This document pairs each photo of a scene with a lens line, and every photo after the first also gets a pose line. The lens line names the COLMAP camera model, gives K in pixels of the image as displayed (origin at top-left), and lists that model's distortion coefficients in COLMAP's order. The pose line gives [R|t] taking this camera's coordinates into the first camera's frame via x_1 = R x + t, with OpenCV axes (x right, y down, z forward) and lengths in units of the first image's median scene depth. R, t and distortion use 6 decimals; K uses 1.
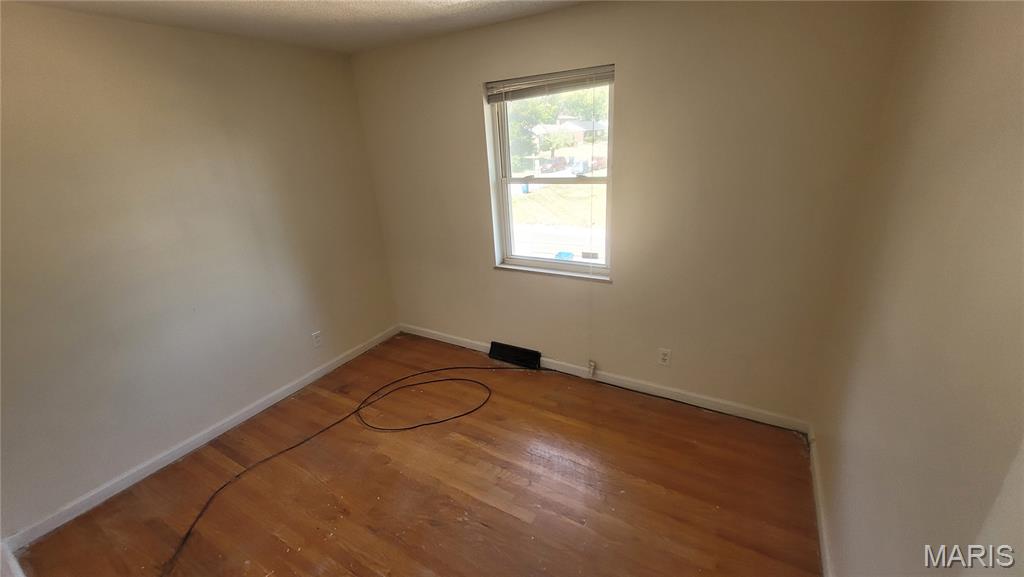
lens RADIAL K [[402.4, 0, 513.4], [0, 402.4, 290.6], [0, 0, 1]] dist [0.012578, -0.006328]
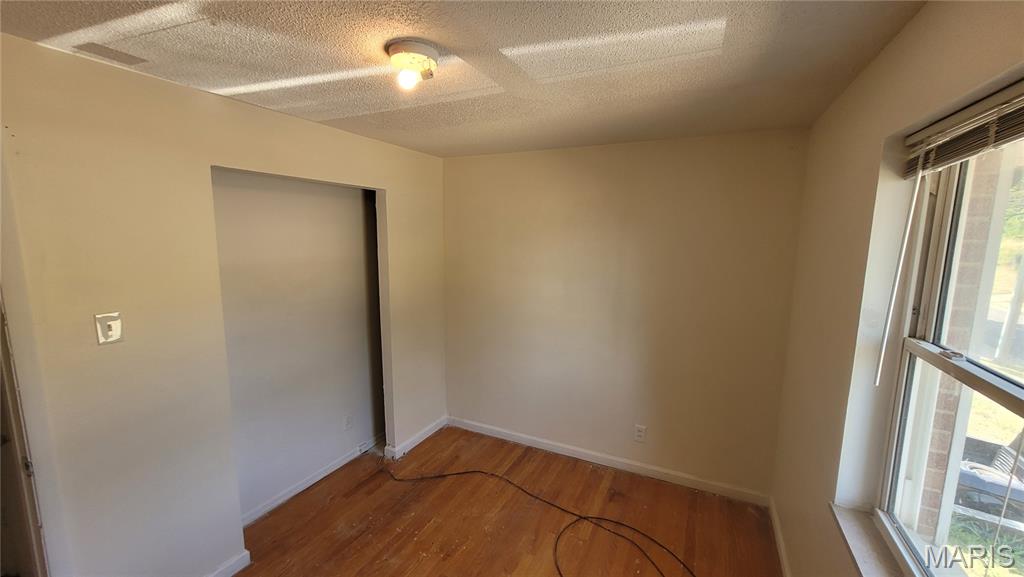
lens RADIAL K [[402.4, 0, 513.4], [0, 402.4, 290.6], [0, 0, 1]] dist [0.012578, -0.006328]
pose [[0.081774, 0.202895, -0.975780, 0.383199], [-0.368981, 0.915654, 0.159471, -0.258252], [0.925833, 0.347003, 0.149741, 0.571488]]
